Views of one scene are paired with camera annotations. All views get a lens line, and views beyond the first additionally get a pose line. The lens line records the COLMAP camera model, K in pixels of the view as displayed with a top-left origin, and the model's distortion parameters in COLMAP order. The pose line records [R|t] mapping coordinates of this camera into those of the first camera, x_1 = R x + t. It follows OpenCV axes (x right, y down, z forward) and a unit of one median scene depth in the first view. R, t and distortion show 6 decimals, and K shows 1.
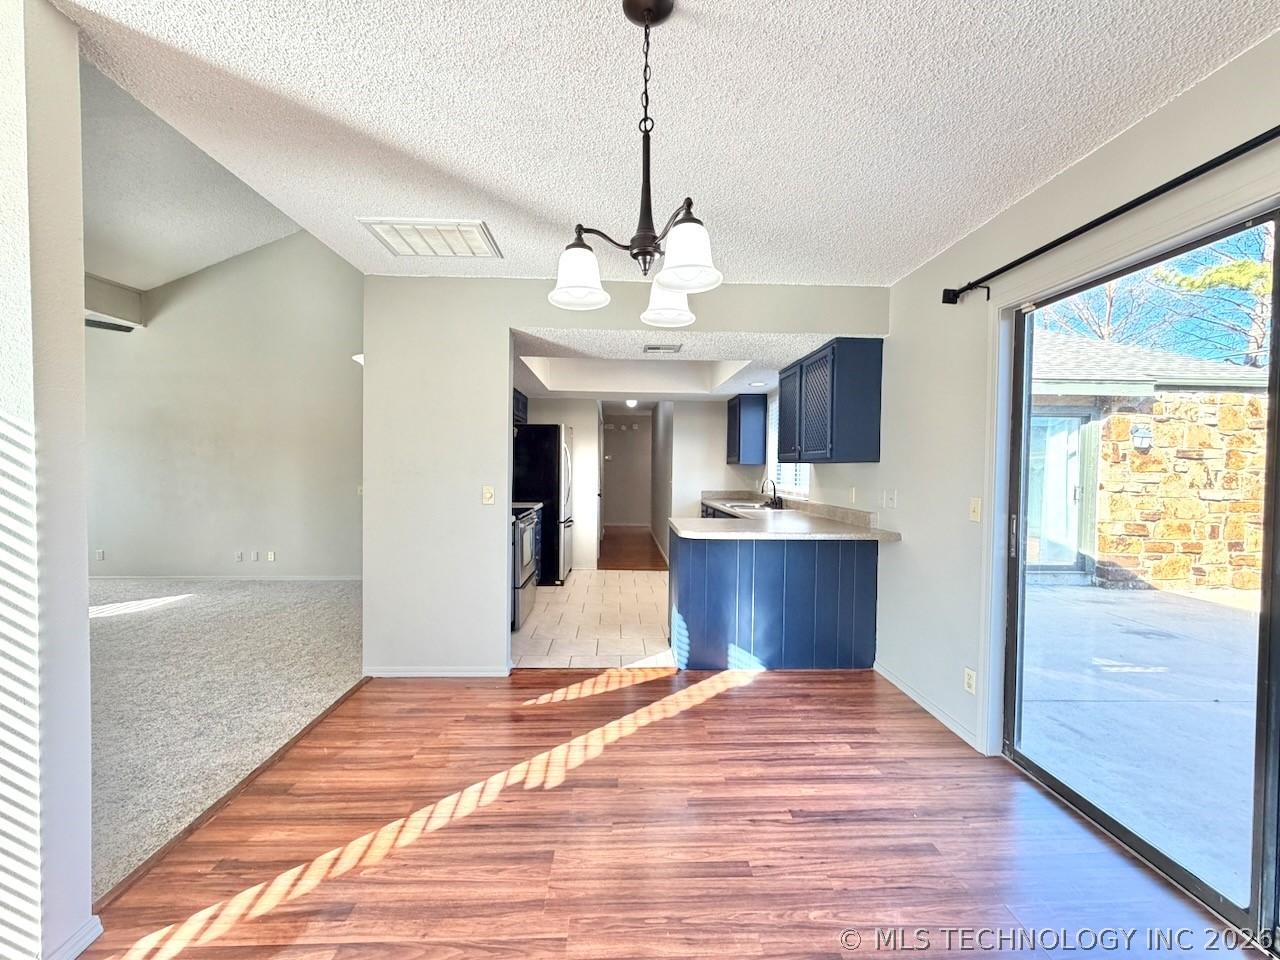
lens RADIAL K [[511.3, 0, 635.5], [0, 511.3, 476.6], [0, 0, 1]] dist [0.002599, -0.001168]
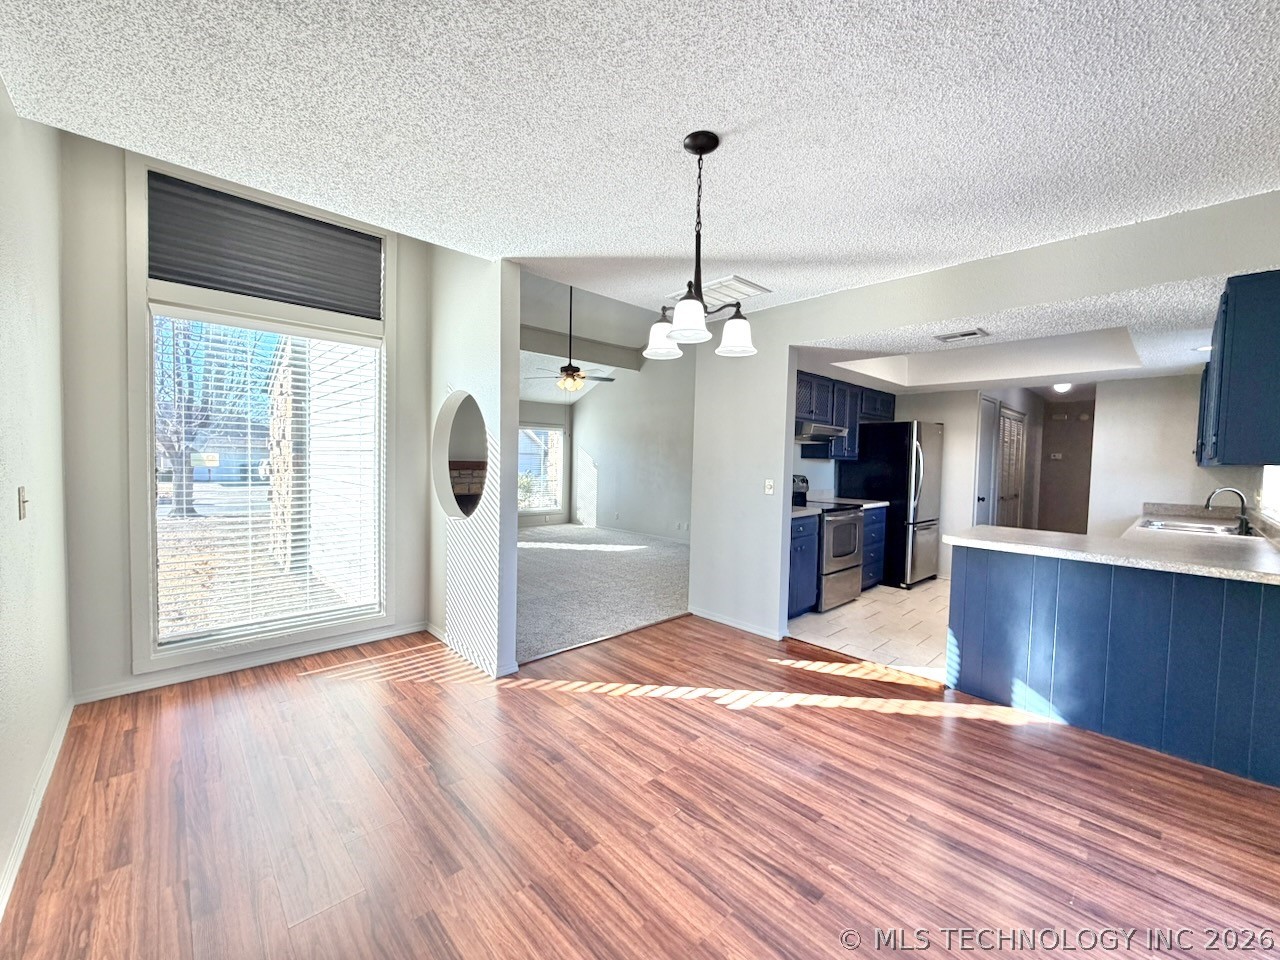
lens RADIAL K [[511.3, 0, 636.6], [0, 511.3, 482.6], [0, 0, 1]] dist [0.002599, -0.001168]
pose [[0.653993, 0.040433, -0.755419, 0.552160], [-0.029034, 0.999176, 0.028344, -0.001188], [0.755943, 0.003396, 0.654629, -0.038249]]
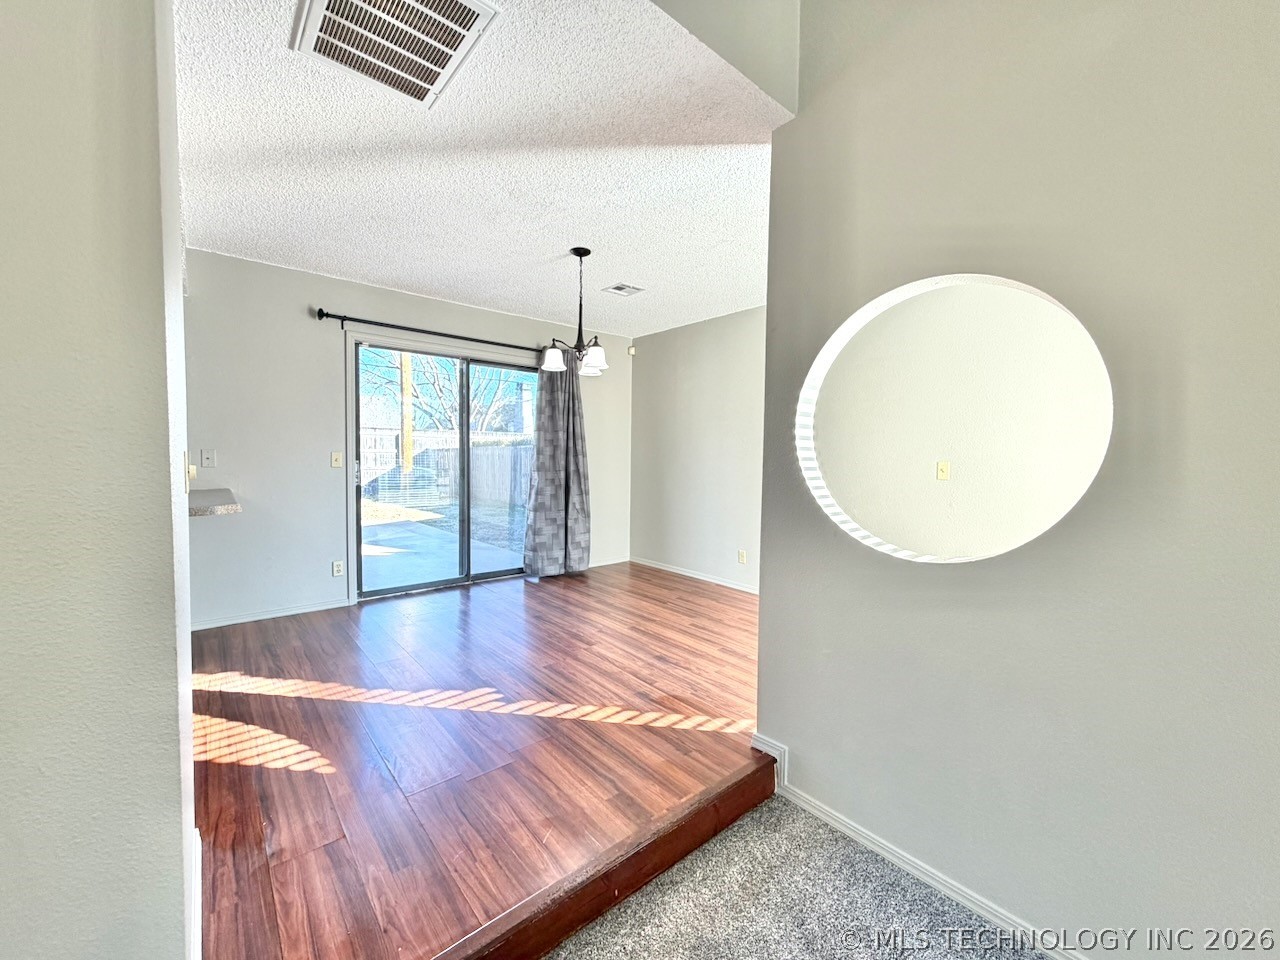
lens RADIAL K [[511.3, 0, 641.1], [0, 511.3, 483.6], [0, 0, 1]] dist [0.002599, -0.001168]
pose [[-0.634658, -0.061946, 0.770307, -1.133583], [-0.006068, 0.997151, 0.075188, 0.010071], [-0.772770, 0.043044, -0.633225, 1.272216]]
